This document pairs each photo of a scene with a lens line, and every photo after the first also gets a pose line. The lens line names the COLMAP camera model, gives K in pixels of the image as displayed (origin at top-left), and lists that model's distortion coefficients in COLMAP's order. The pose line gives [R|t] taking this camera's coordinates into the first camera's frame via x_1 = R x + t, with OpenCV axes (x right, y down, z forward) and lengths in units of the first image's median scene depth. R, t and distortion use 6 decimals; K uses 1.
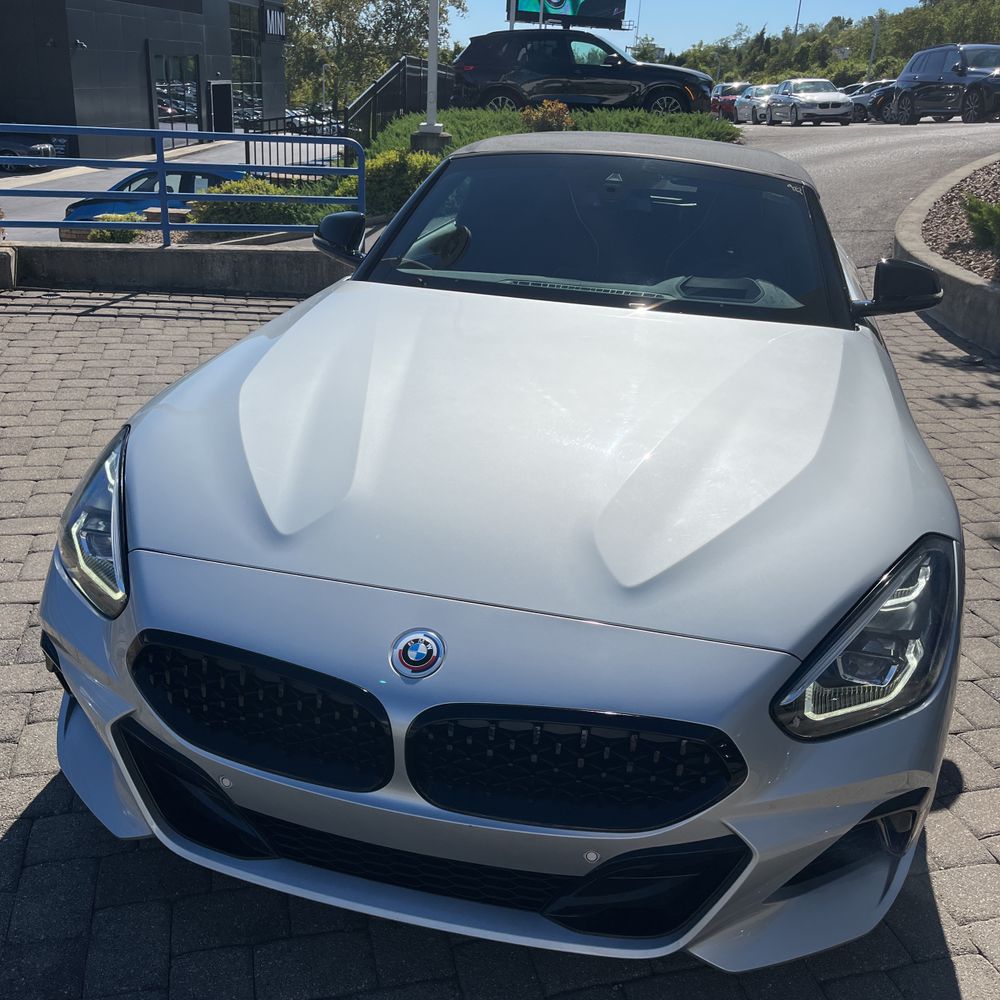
lens RADIAL K [[996.5, 0, 513.3], [0, 996.5, 498.8], [0, 0, 1]] dist [0.038005, -0.051186]
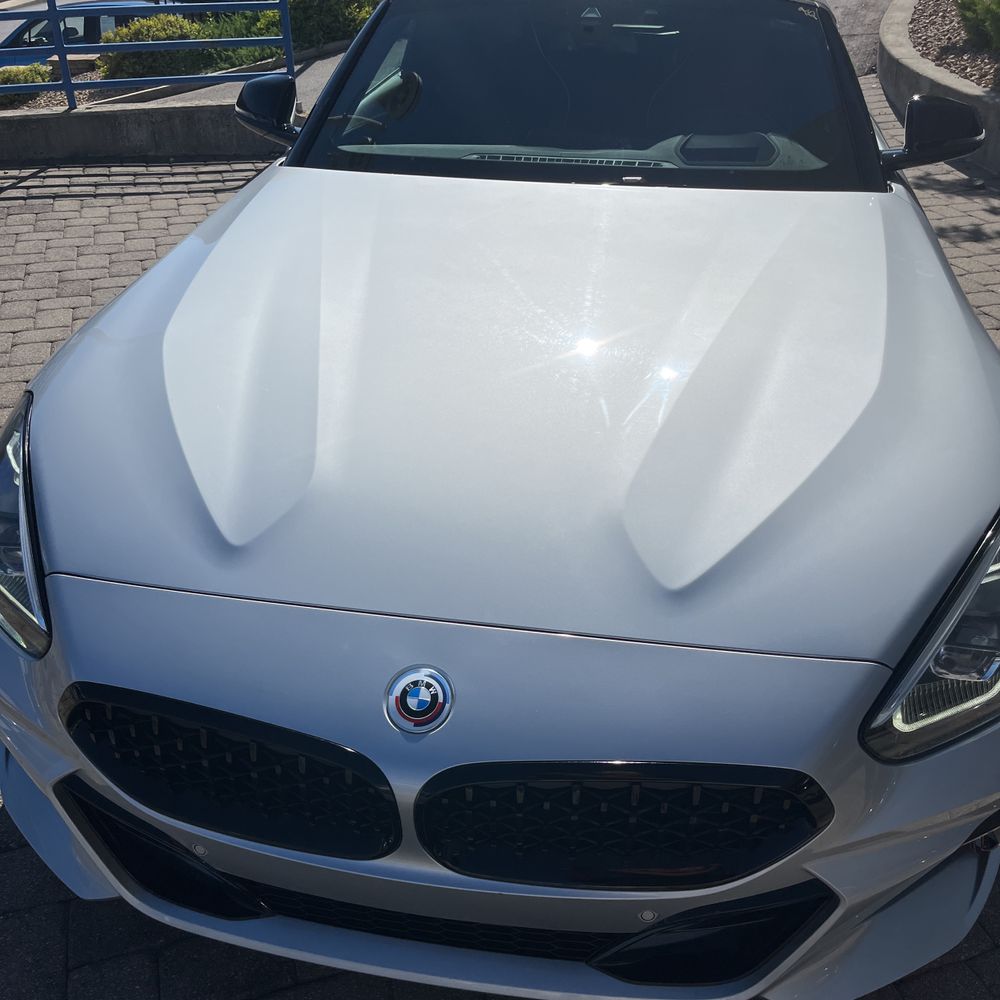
lens RADIAL K [[987.4, 0, 509.2], [0, 987.4, 498.7], [0, 0, 1]] dist [0.037677, -0.041757]
pose [[0.996927, -0.074809, 0.023261, -0.011966], [0.069885, 0.983392, 0.167499, -0.052216], [-0.035405, -0.165358, 0.985598, 0.095653]]
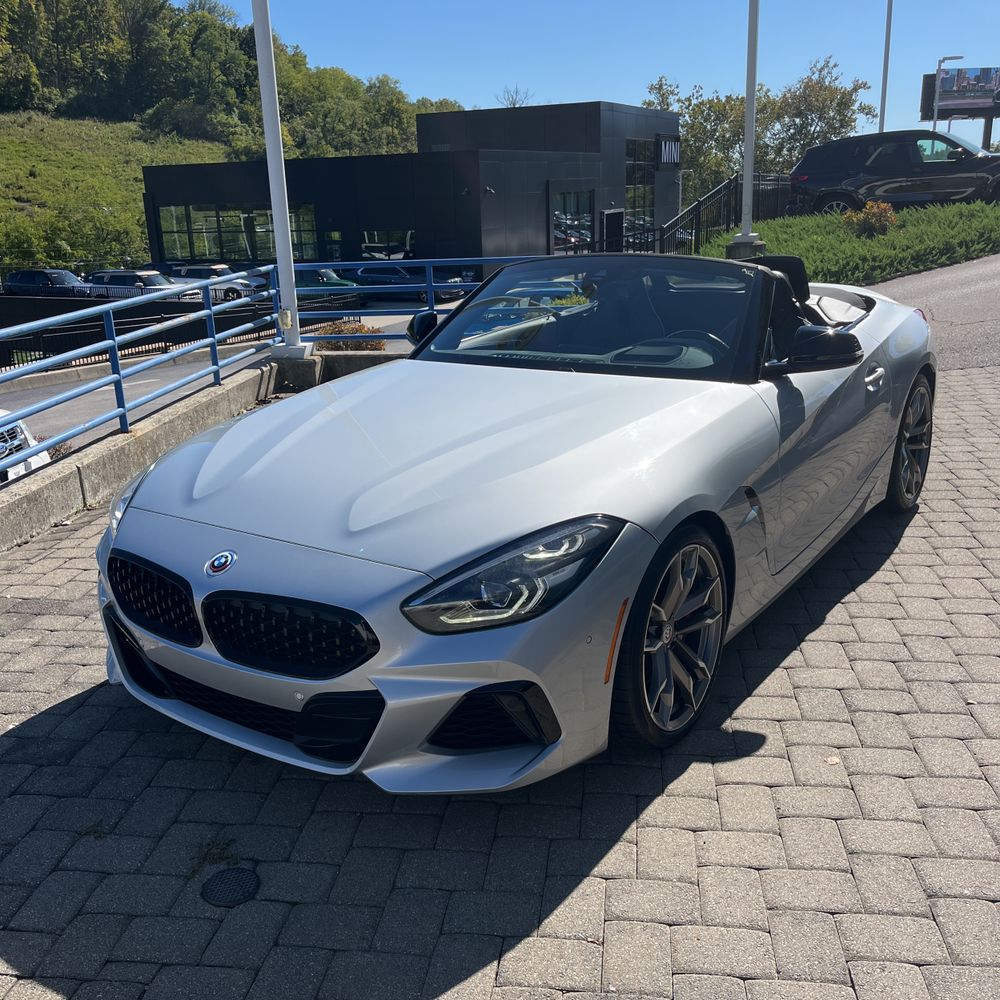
lens RADIAL K [[996.5, 0, 513.3], [0, 996.5, 498.8], [0, 0, 1]] dist [0.038005, -0.051186]
pose [[0.926740, 0.020154, -0.375163, 0.381405], [-0.059640, 0.993790, -0.093937, 0.069676], [0.370941, 0.109429, 0.922187, -0.137046]]
